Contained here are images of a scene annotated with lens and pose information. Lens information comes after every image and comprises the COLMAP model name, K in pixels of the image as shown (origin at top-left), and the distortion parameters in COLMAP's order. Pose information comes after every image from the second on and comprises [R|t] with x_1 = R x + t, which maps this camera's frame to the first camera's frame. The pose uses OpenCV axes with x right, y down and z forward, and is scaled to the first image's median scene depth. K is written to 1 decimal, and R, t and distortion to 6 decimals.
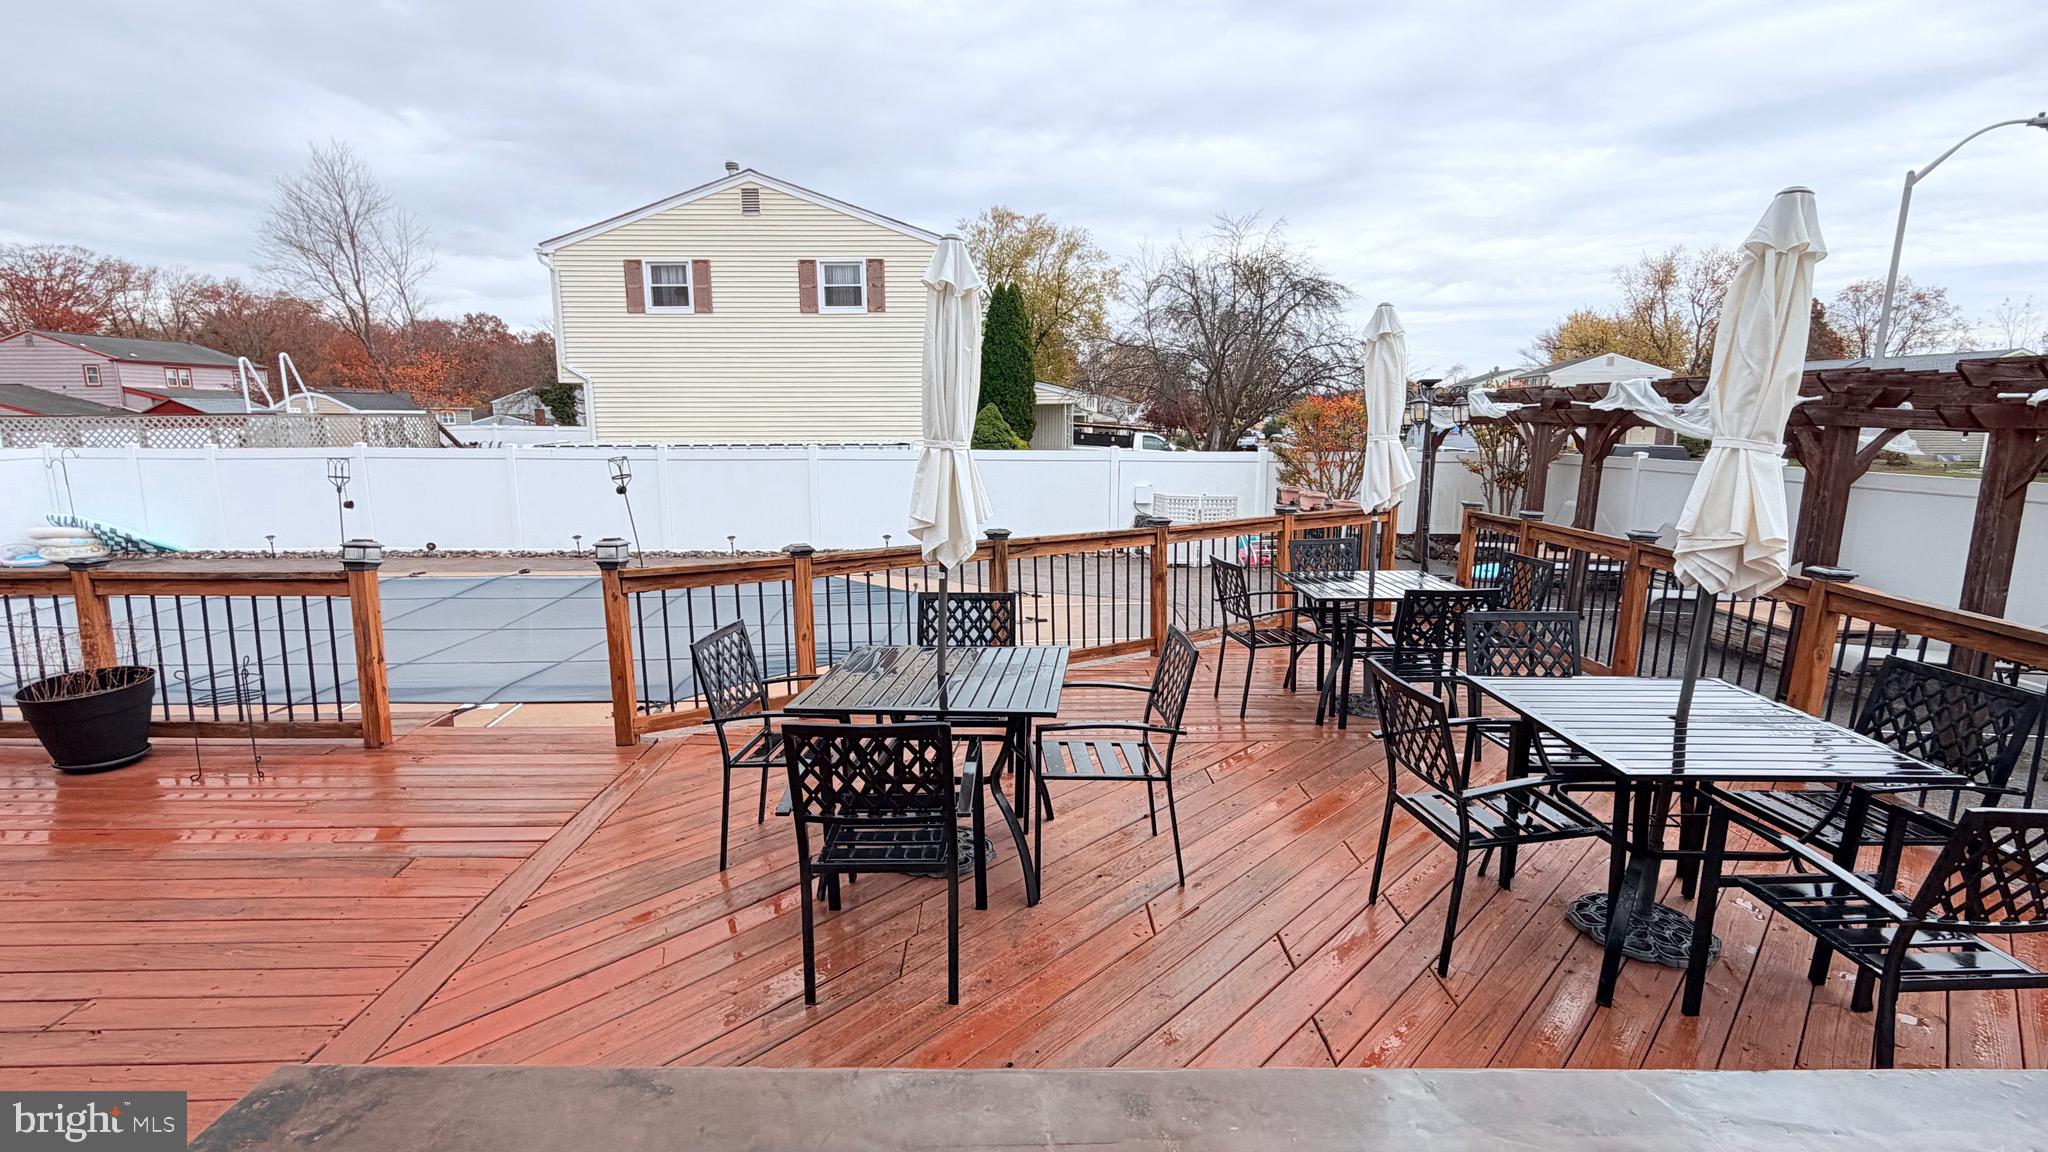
lens RADIAL K [[957.7, 0, 1019.5], [0, 957.7, 575.5], [0, 0, 1]] dist [0.001437, 0.000201]
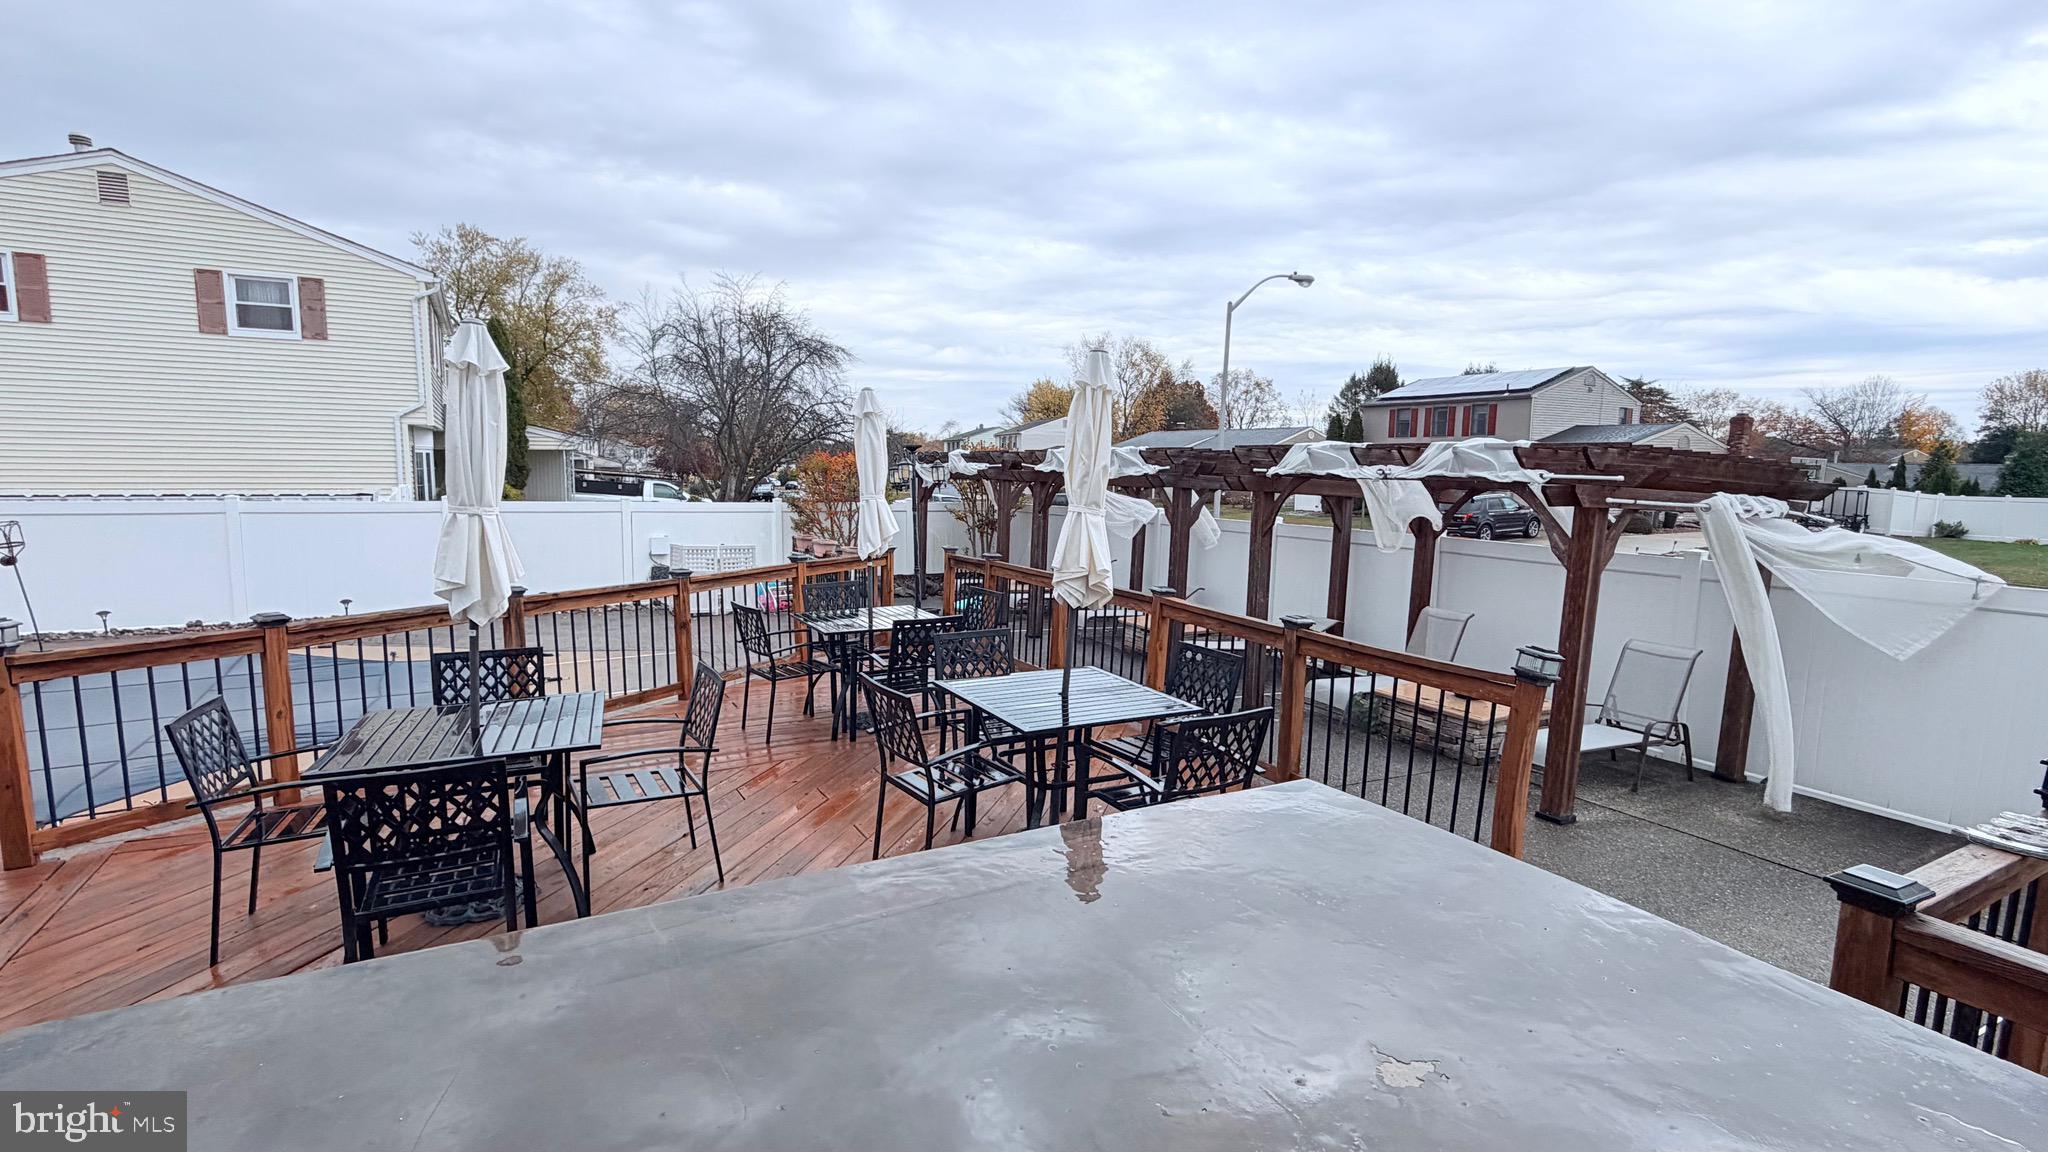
lens RADIAL K [[957.7, 0, 1023.4], [0, 957.7, 573.9], [0, 0, 1]] dist [0.001437, 0.000201]
pose [[0.879762, -0.039358, 0.473783, -0.029077], [0.062884, 0.997445, -0.033909, 0.005877], [-0.471237, 0.059626, 0.879989, -0.144724]]
